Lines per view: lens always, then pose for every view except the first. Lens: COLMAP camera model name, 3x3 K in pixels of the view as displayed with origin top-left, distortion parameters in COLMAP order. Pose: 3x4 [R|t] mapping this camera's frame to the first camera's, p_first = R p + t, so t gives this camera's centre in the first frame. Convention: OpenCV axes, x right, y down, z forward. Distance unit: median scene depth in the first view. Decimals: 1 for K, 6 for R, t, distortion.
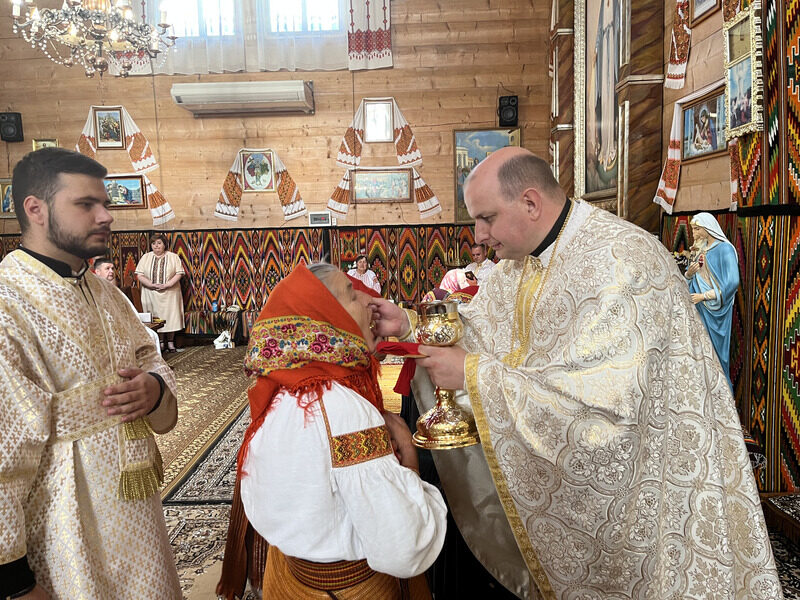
lens RADIAL K [[599.8, 0, 392.3], [0, 599.8, 291.8], [0, 0, 1]] dist [0.064816, -0.093469]
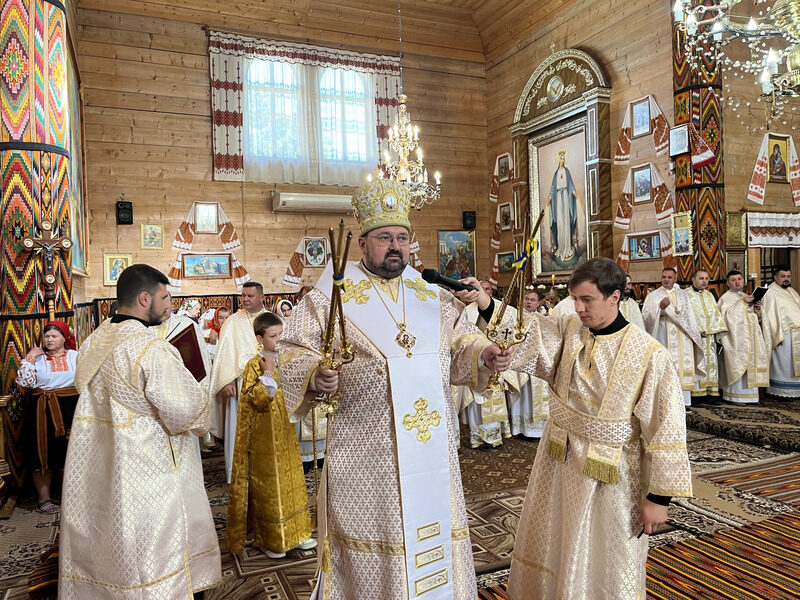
lens RADIAL K [[601.9, 0, 393.7], [0, 601.9, 301.4], [0, 0, 1]] dist [0.061093, -0.085835]
pose [[0.916567, -0.005657, 0.399842, -0.636962], [0.045706, 0.994829, -0.090698, 0.051709], [-0.397261, 0.101406, 0.912086, -0.359160]]
